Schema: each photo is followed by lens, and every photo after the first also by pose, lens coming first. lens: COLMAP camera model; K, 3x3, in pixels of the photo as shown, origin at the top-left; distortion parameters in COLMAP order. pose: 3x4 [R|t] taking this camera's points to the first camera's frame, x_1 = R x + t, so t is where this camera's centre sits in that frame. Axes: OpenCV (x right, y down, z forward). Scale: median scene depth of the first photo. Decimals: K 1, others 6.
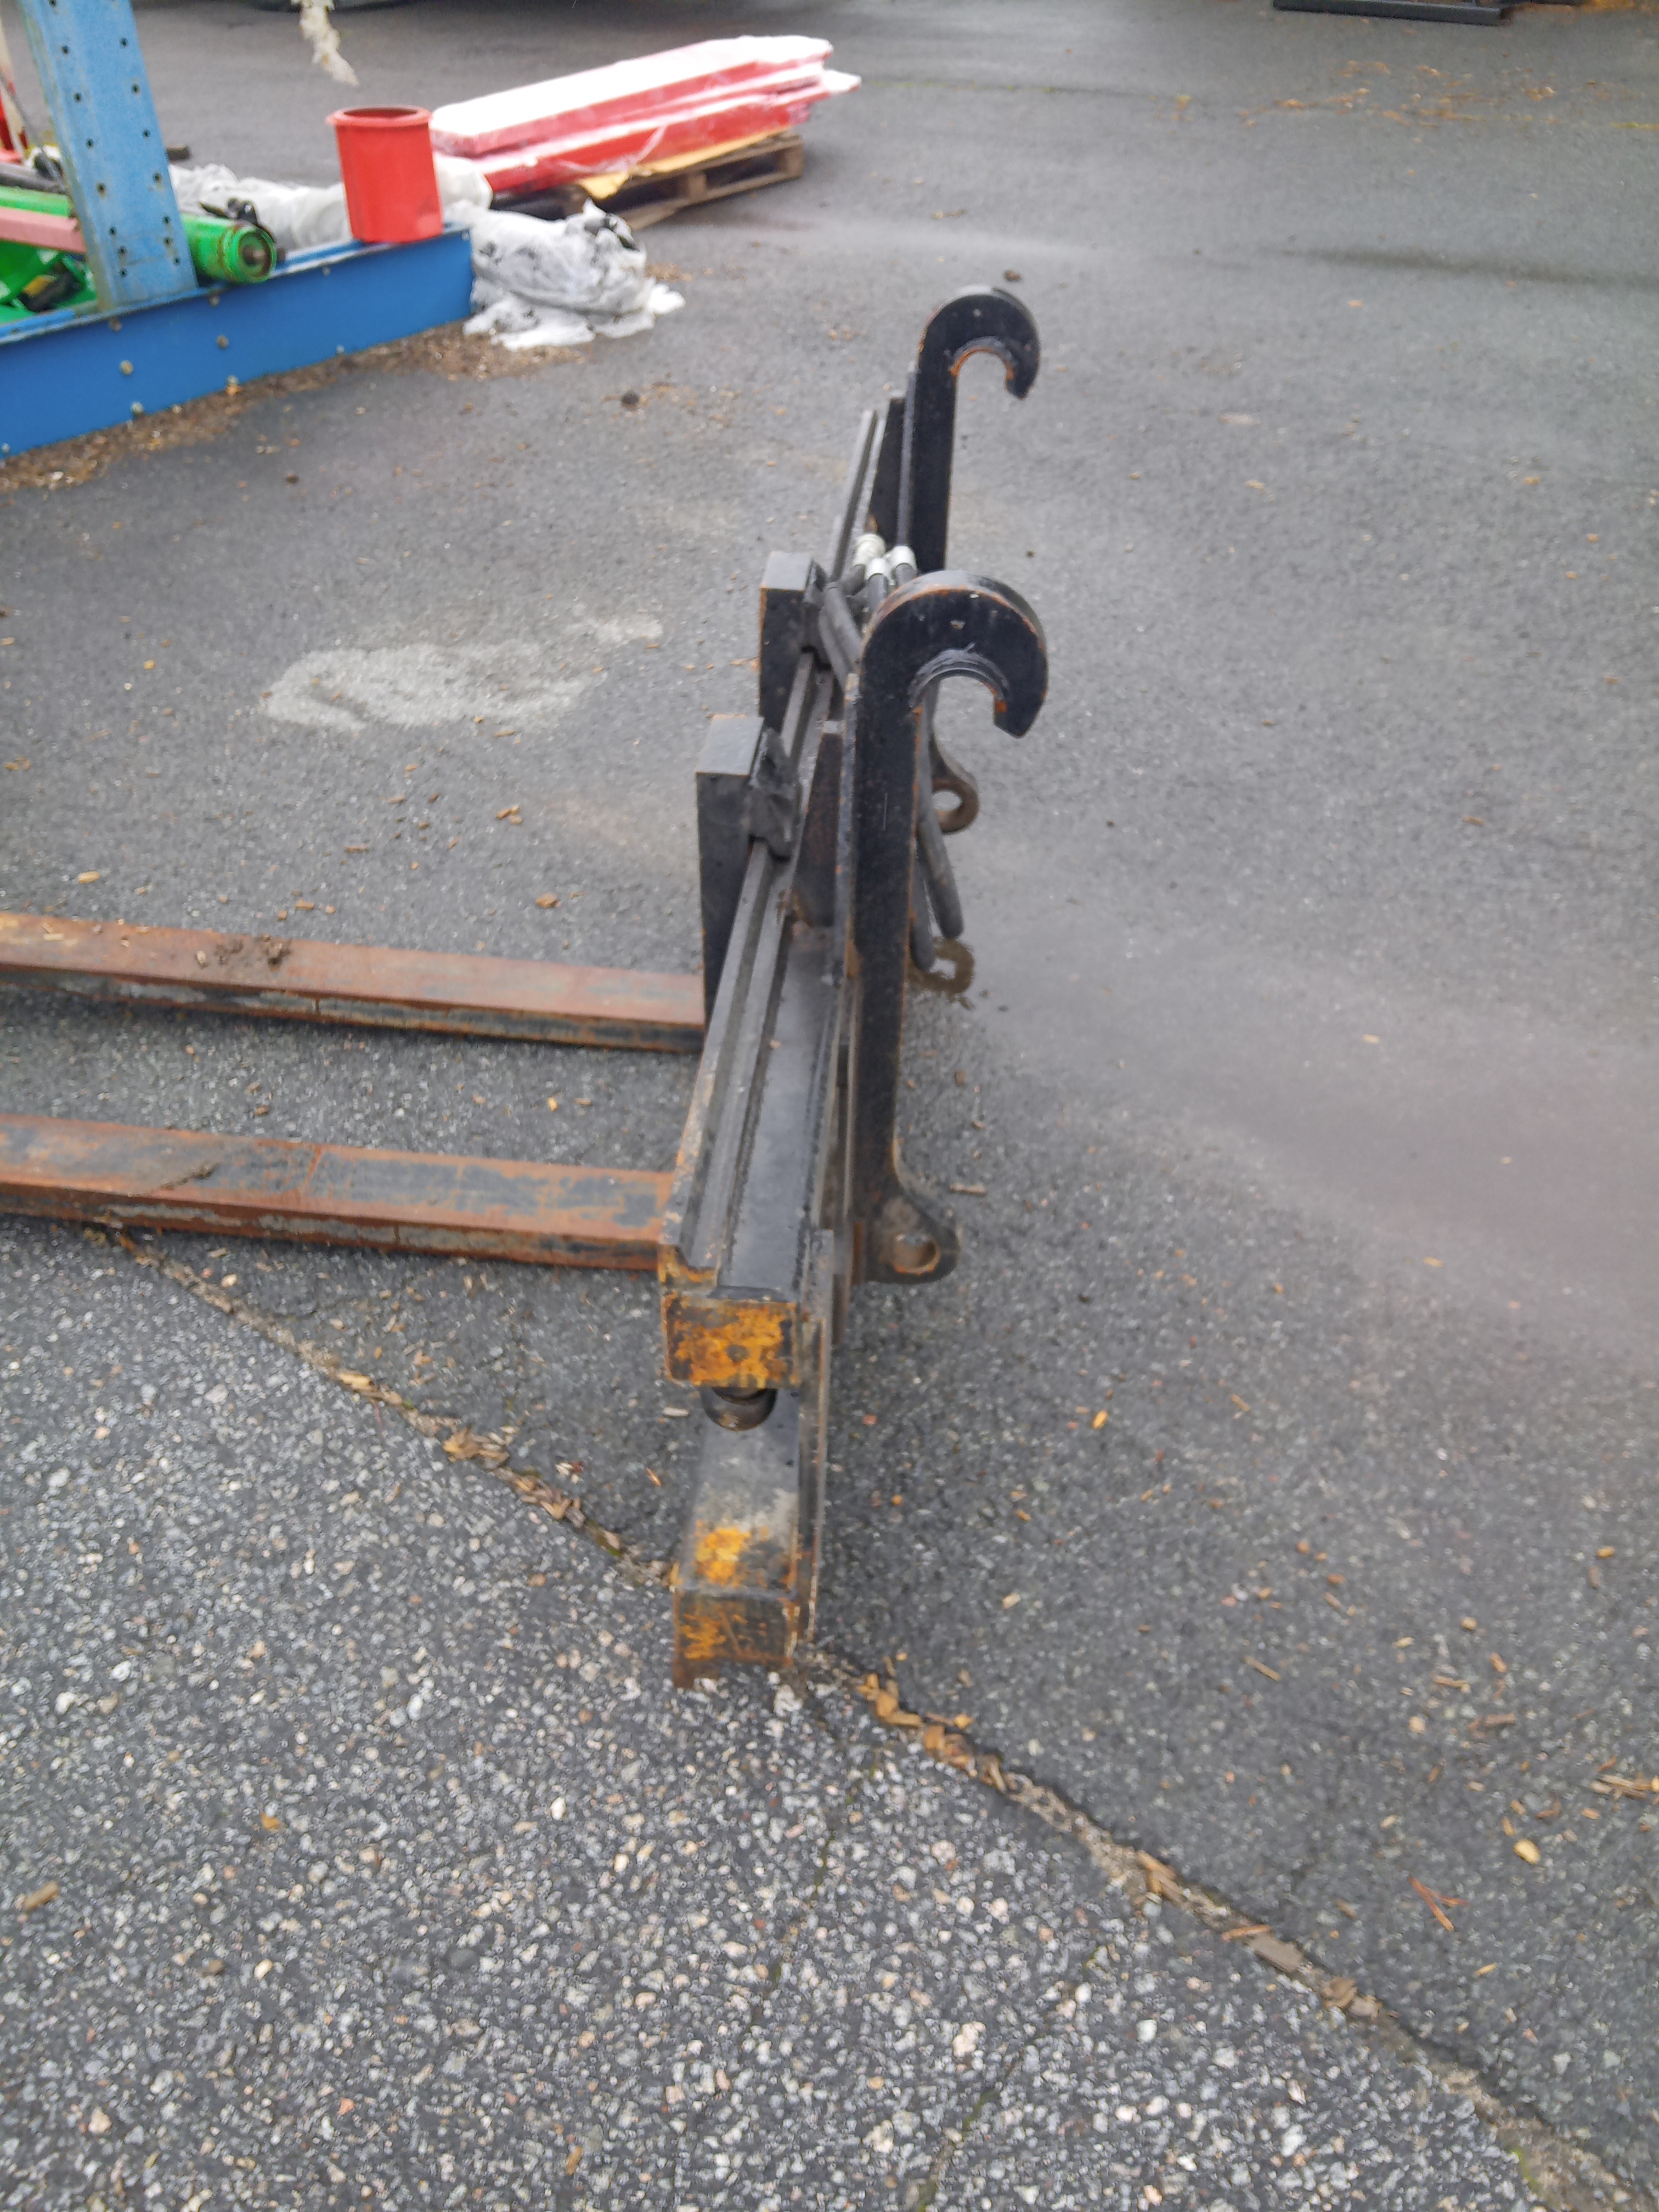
lens RADIAL K [[1745.4, 0, 791.4], [0, 1745.4, 1093.0], [0, 0, 1]] dist [0.050453, -0.060590]
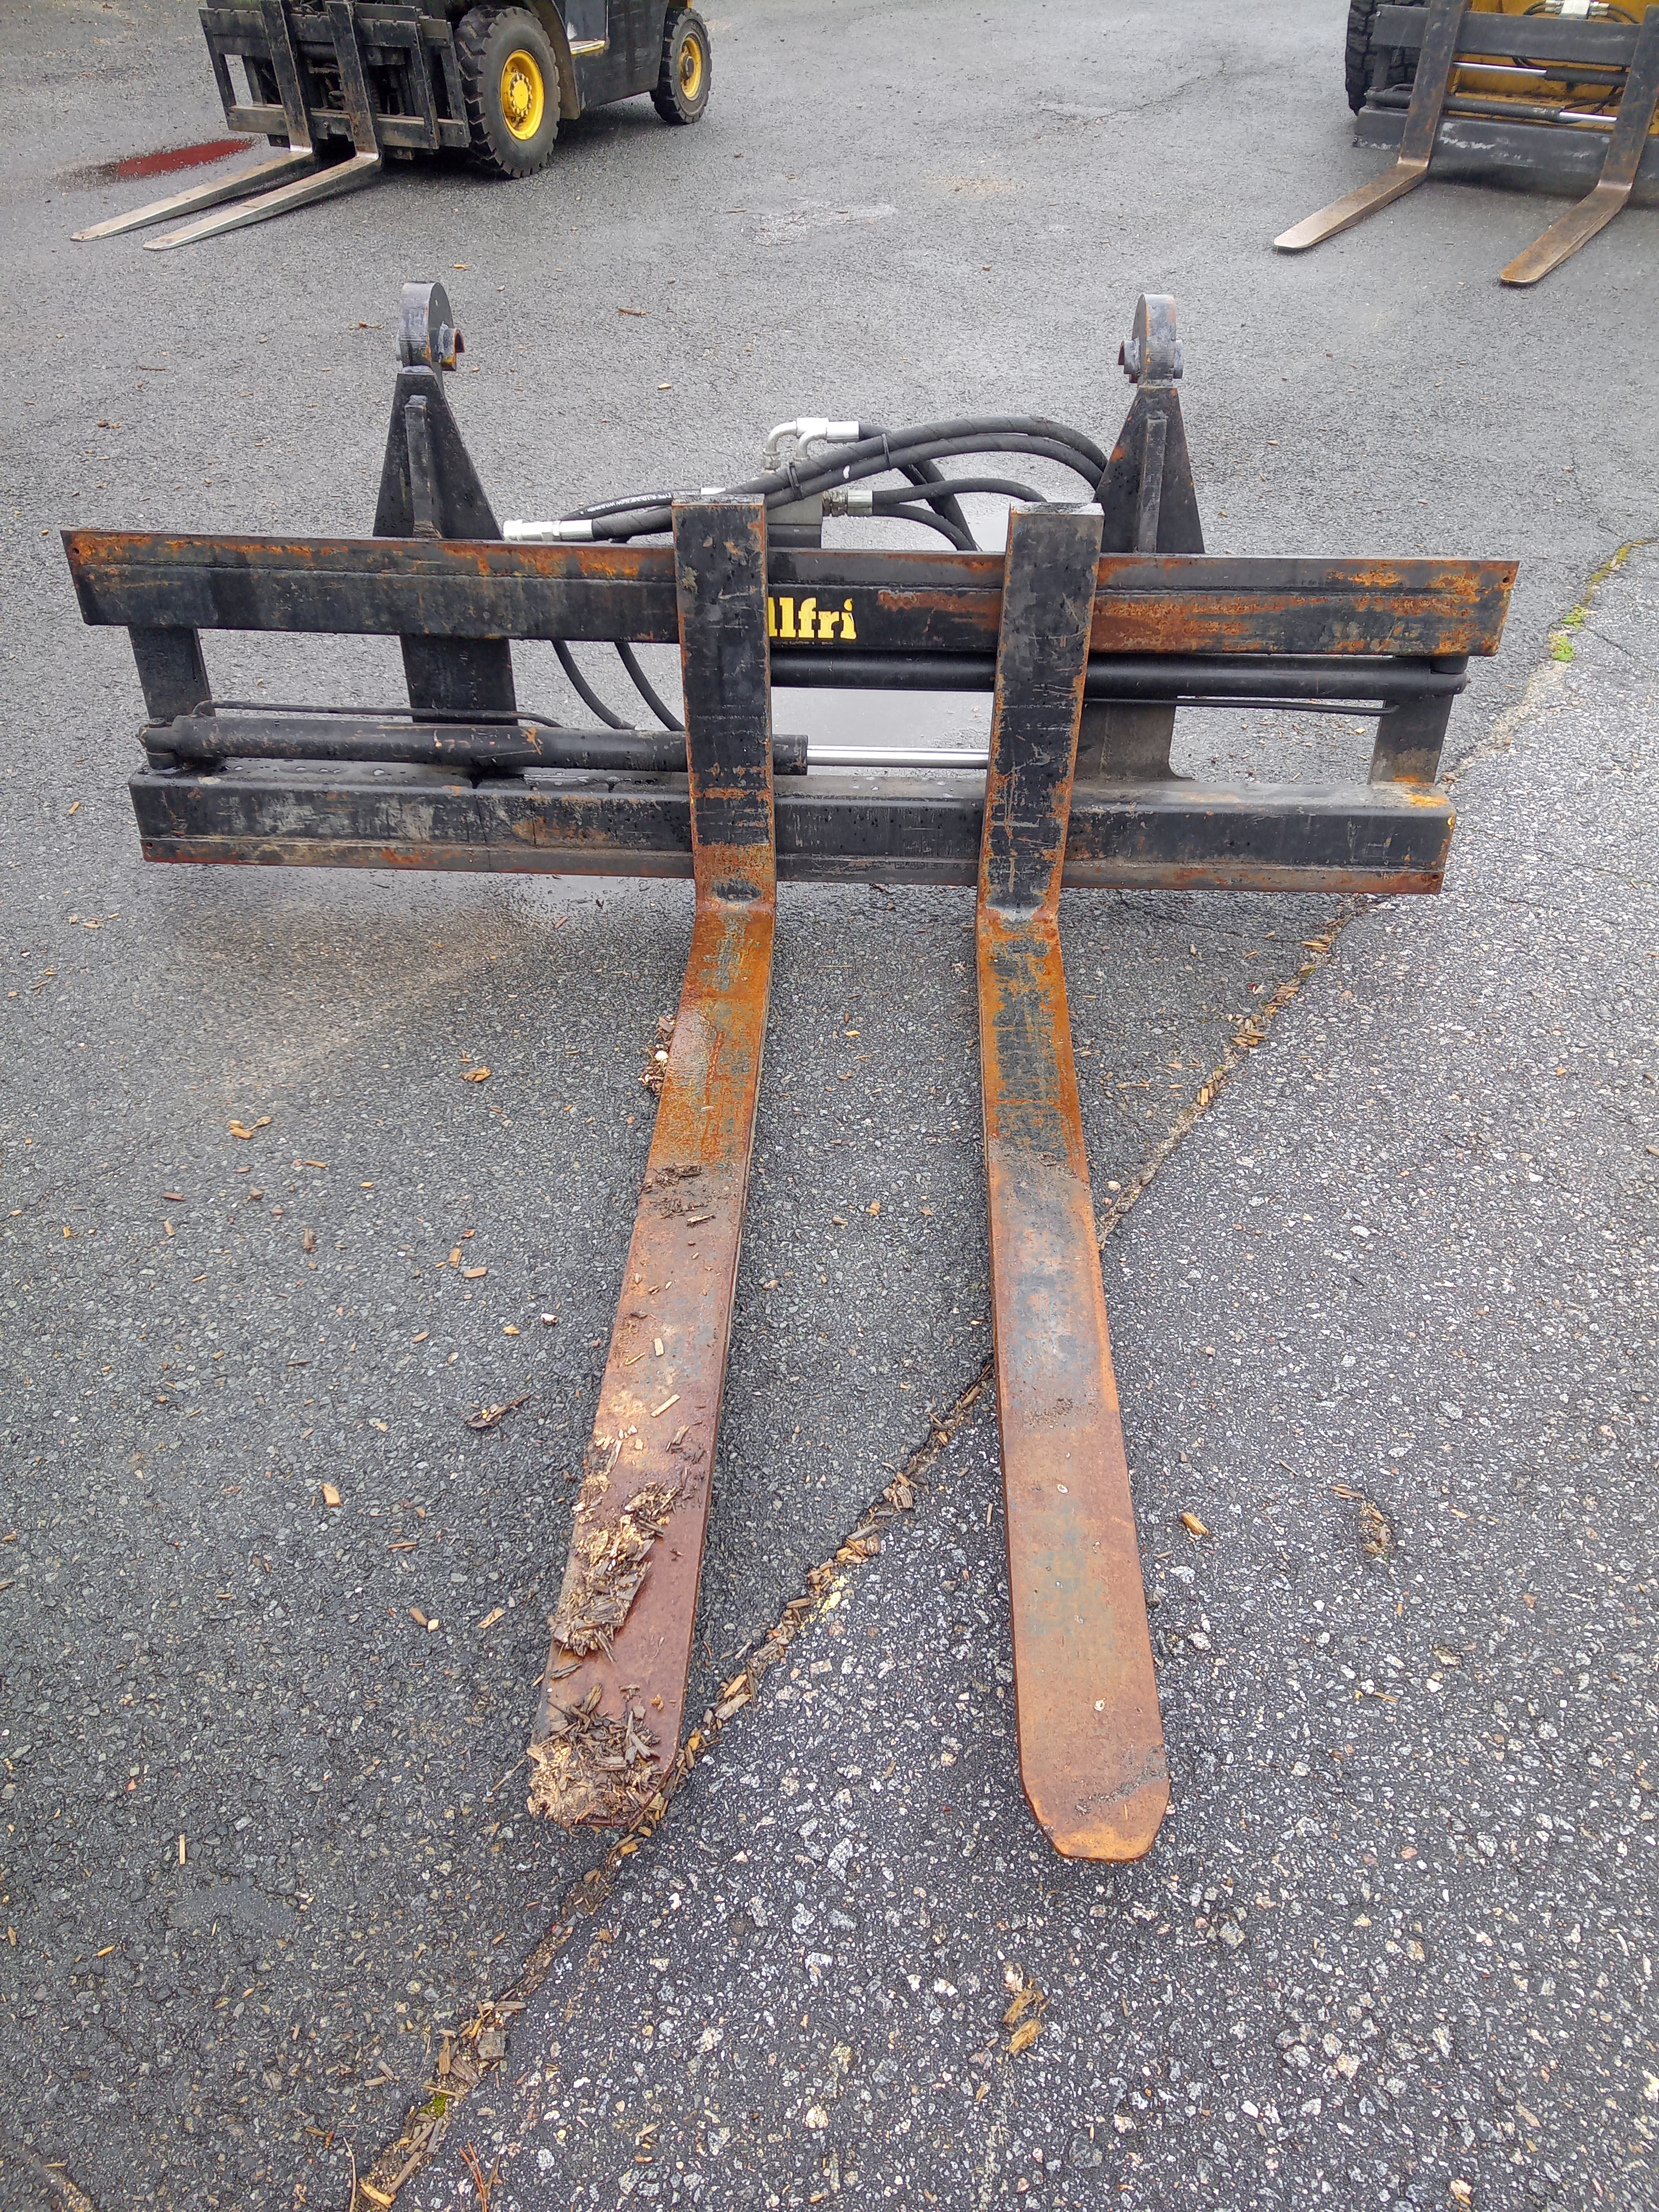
lens RADIAL K [[1745.4, 0, 838.8], [0, 1745.4, 1097.6], [0, 0, 1]] dist [0.050453, -0.060590]
pose [[-0.075058, -0.596868, 0.798821, -1.138296], [0.588791, 0.620000, 0.518579, -0.590901], [-0.804792, 0.509263, 0.304894, 0.767858]]
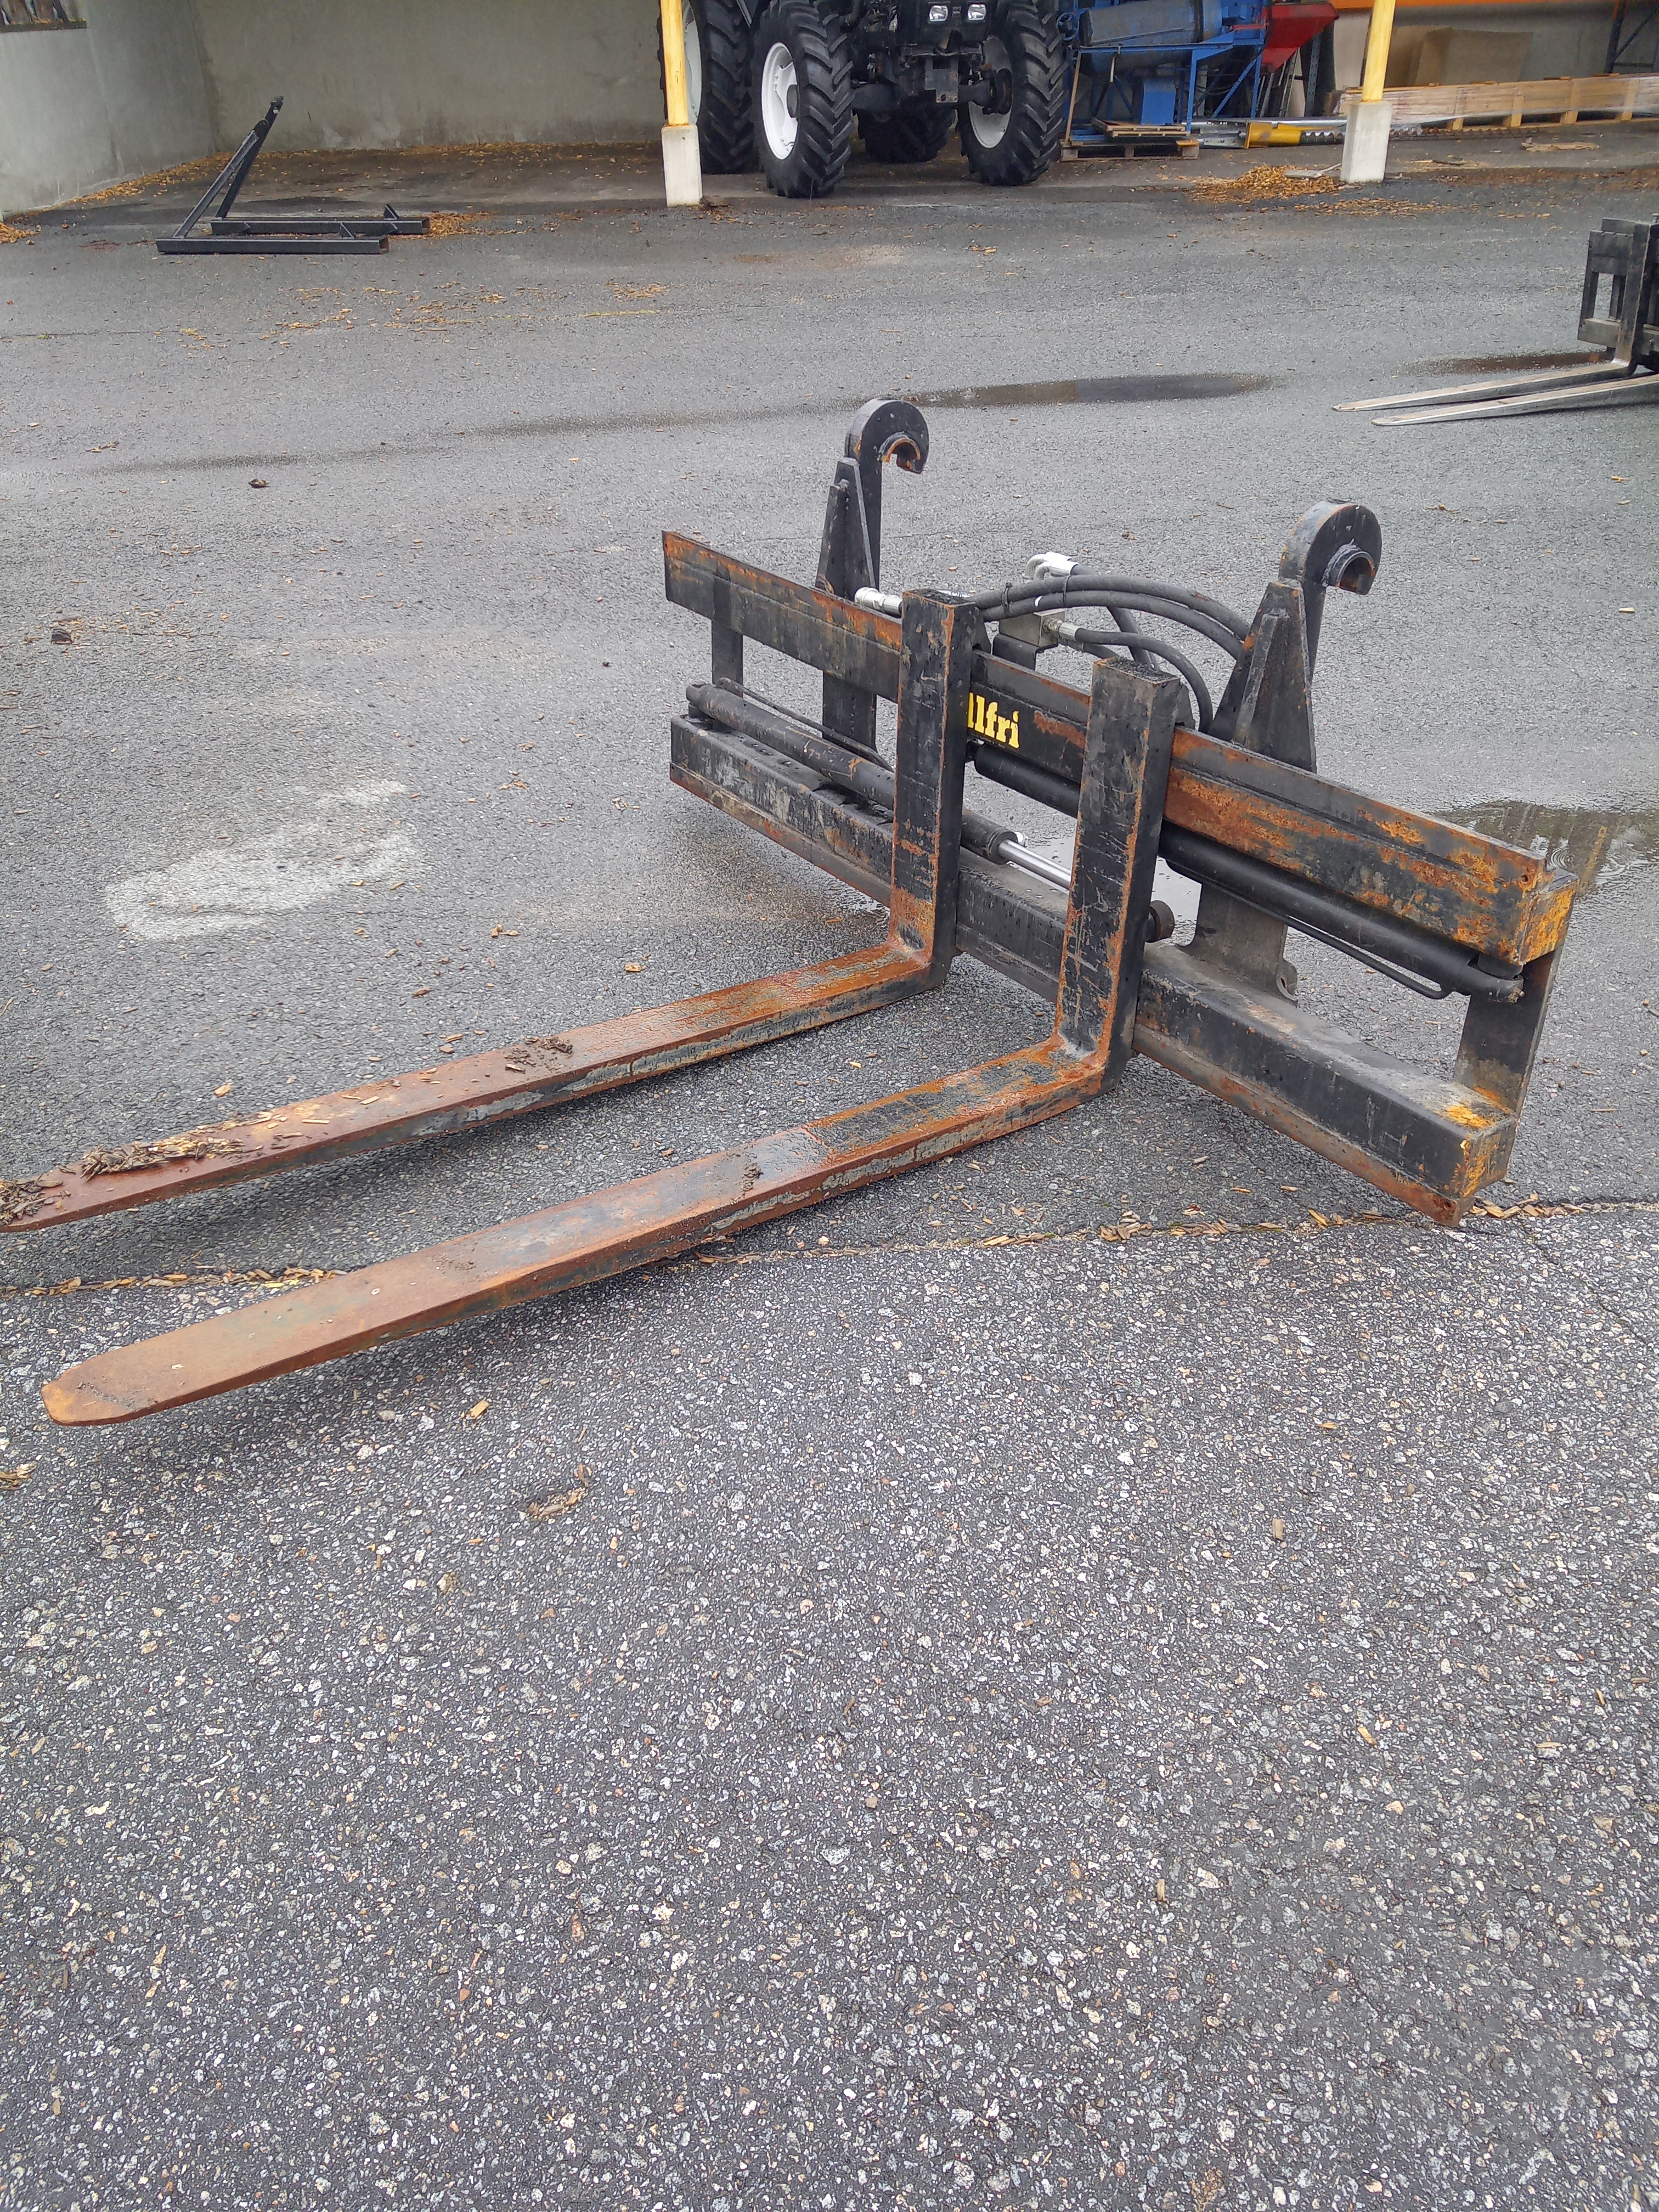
lens RADIAL K [[1745.4, 0, 820.5], [0, 1745.4, 1106.3], [0, 0, 1]] dist [0.050453, -0.060590]
pose [[0.762979, -0.340943, 0.549201, -0.927300], [0.395300, 0.918314, 0.020916, -0.002080], [-0.511470, 0.201140, 0.835429, -0.000470]]
